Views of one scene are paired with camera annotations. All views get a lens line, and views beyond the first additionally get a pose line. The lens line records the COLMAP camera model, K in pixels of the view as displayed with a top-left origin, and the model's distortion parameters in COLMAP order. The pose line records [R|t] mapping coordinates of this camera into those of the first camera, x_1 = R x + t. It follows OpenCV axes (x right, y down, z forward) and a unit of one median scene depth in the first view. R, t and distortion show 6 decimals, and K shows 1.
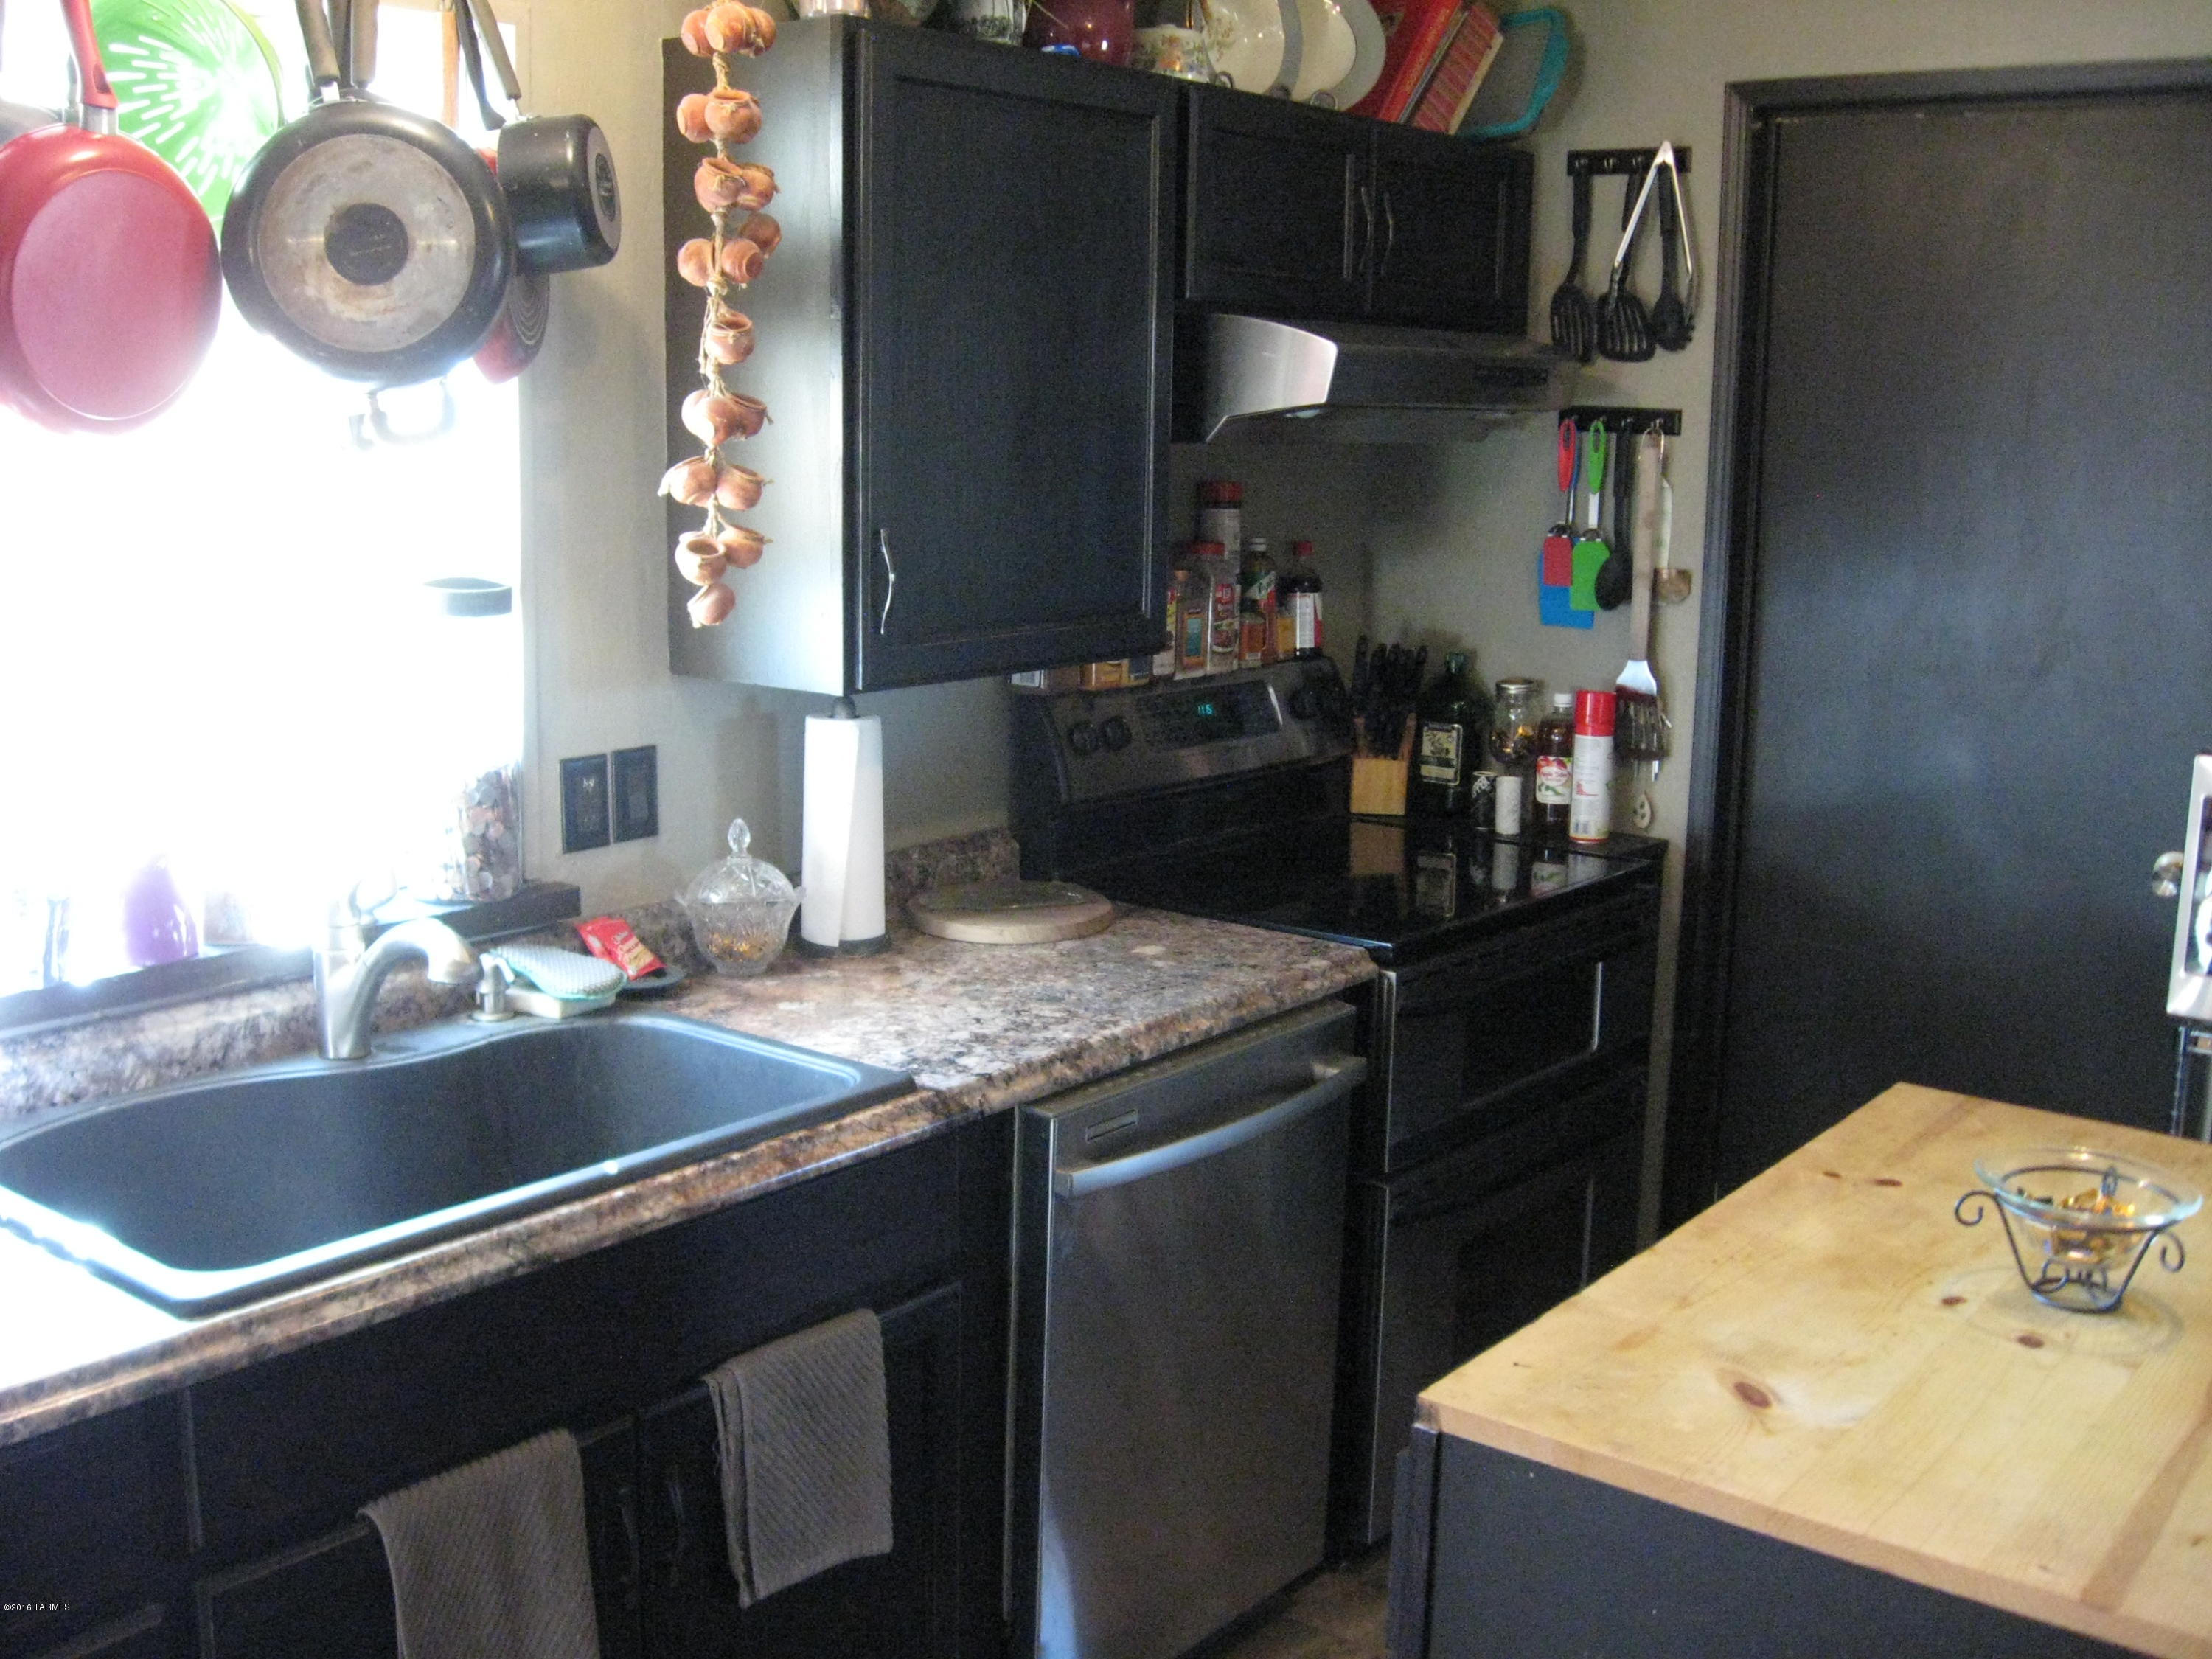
lens RADIAL K [[2262.3, 0, 1107.8], [0, 2262.3, 779.9], [0, 0, 1]] dist [-0.102052, -0.013033]
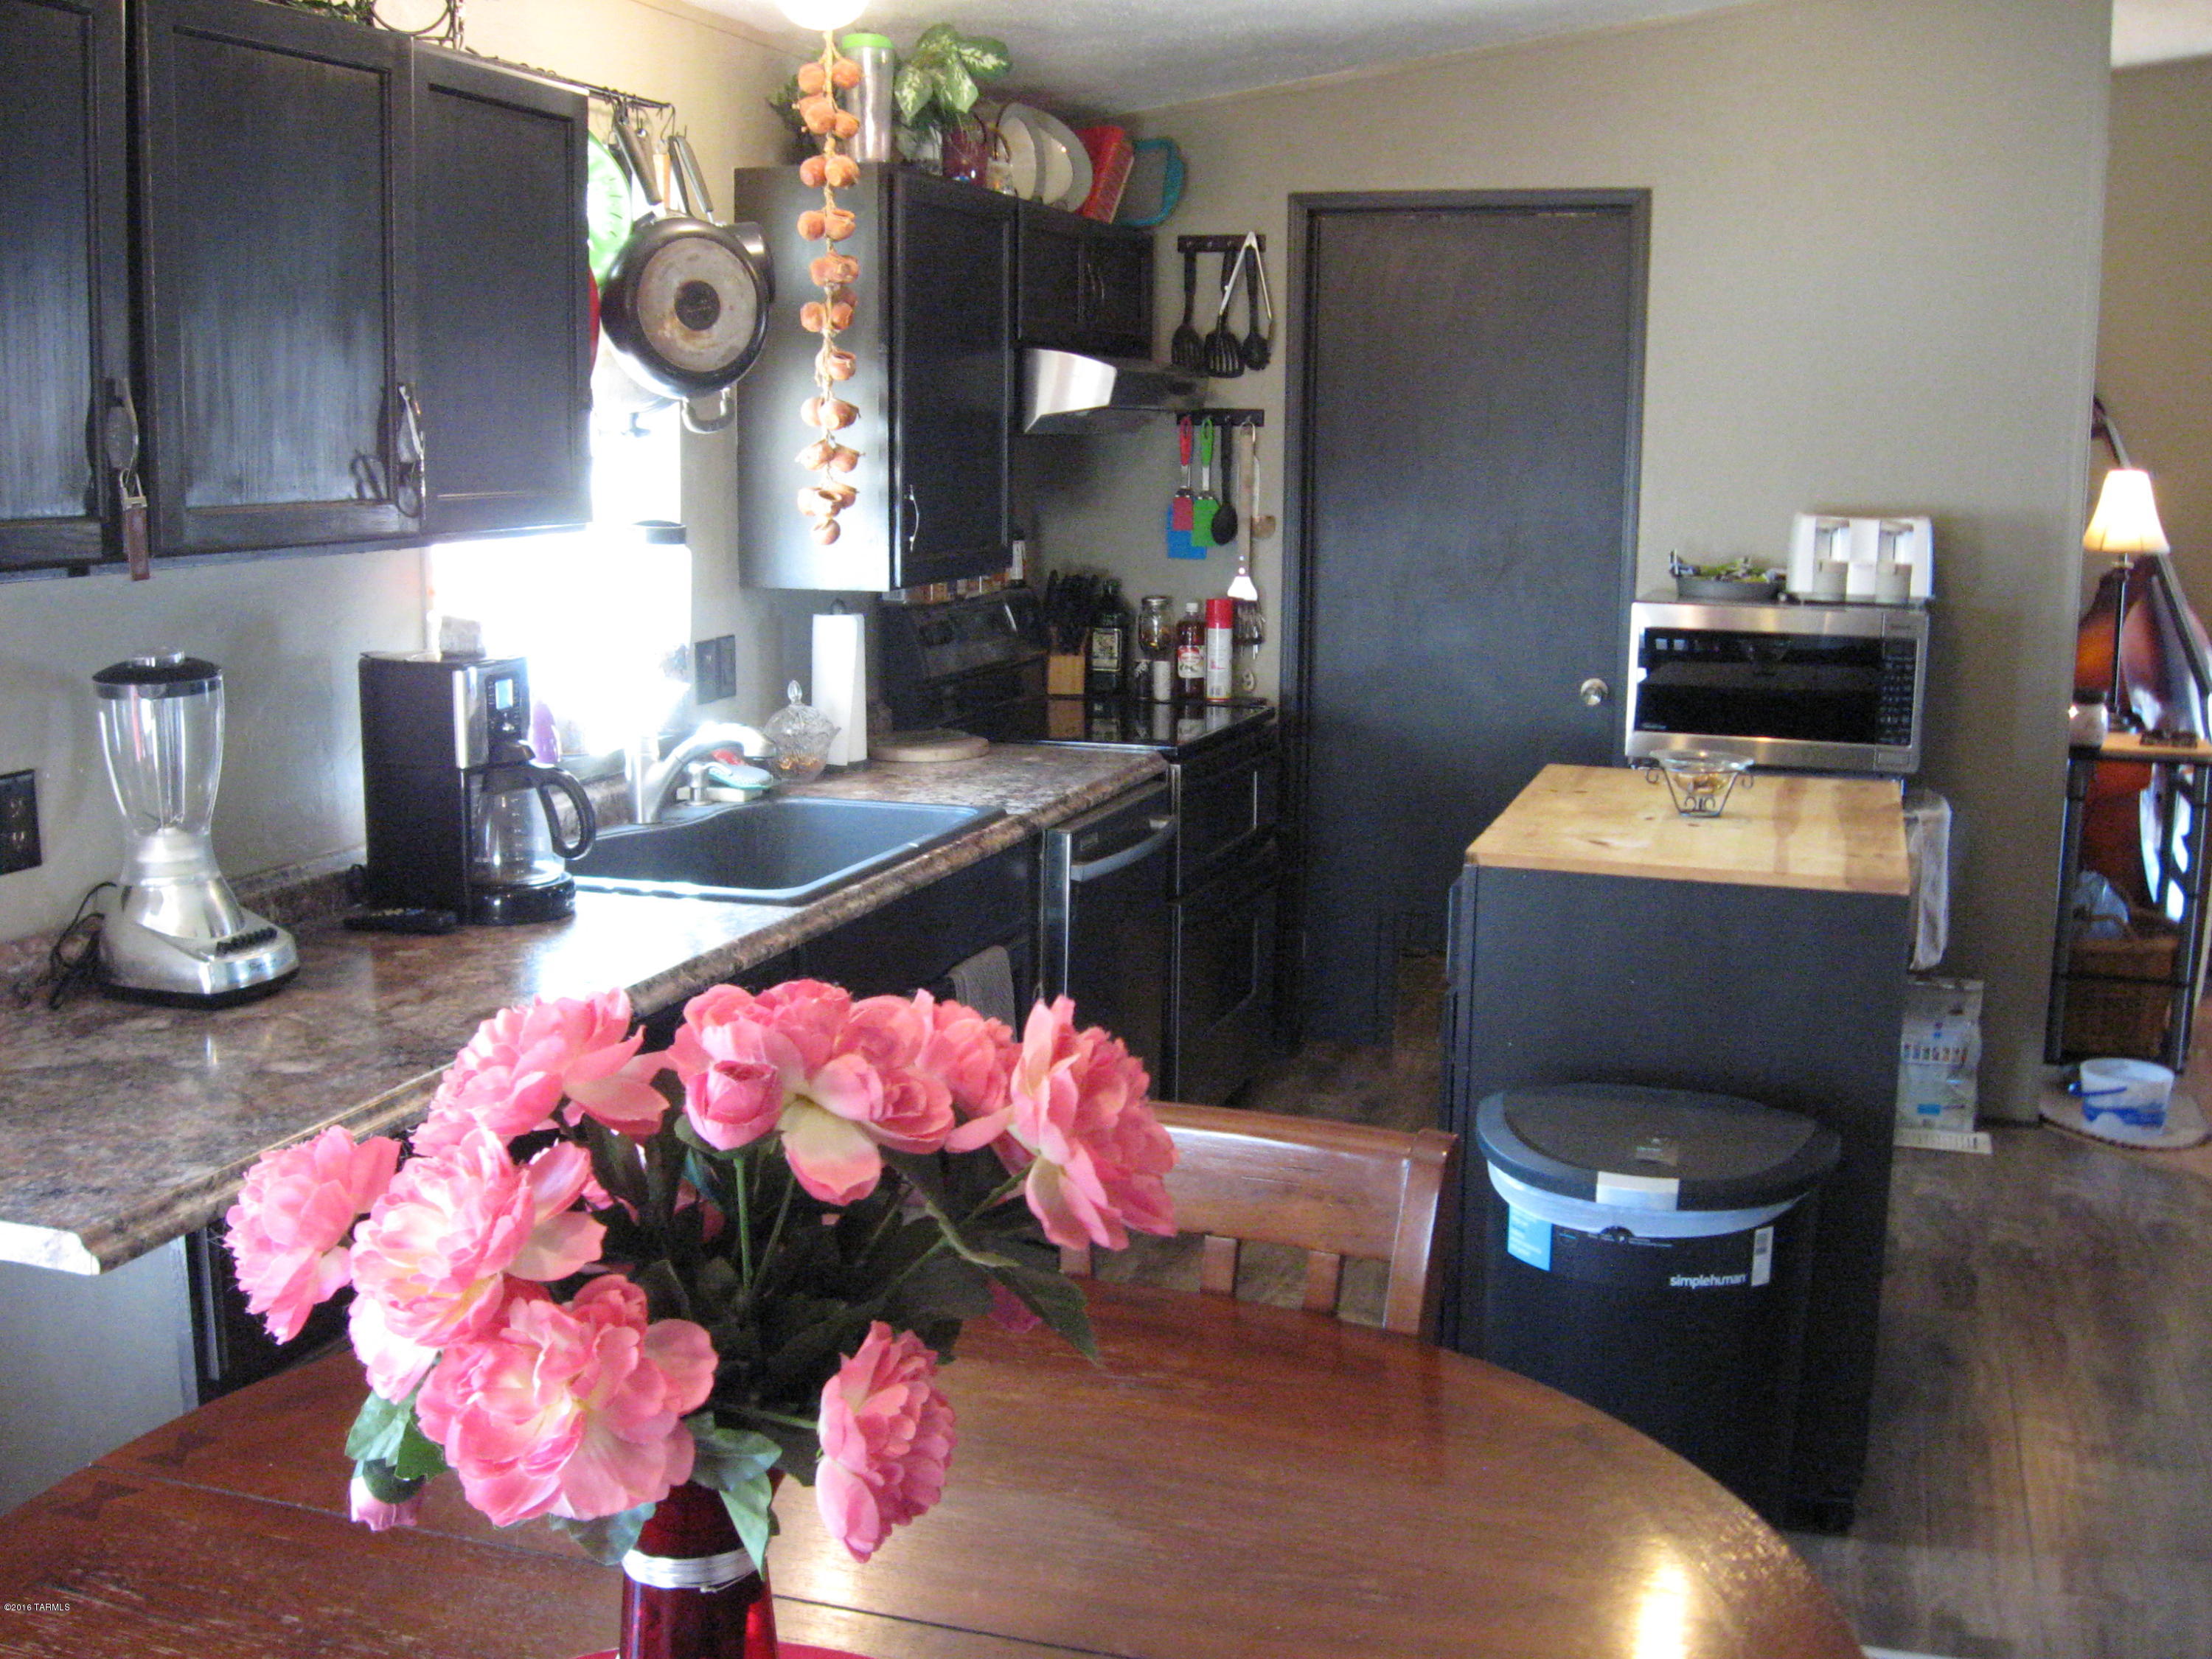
lens RADIAL K [[2262.3, 0, 1107.8], [0, 2262.3, 779.9], [0, 0, 1]] dist [-0.102052, -0.013033]
pose [[0.937338, -0.062325, 0.342801, -0.376728], [0.065367, 0.997858, 0.002685, 0.071977], [-0.342234, 0.019891, 0.939404, -0.380479]]
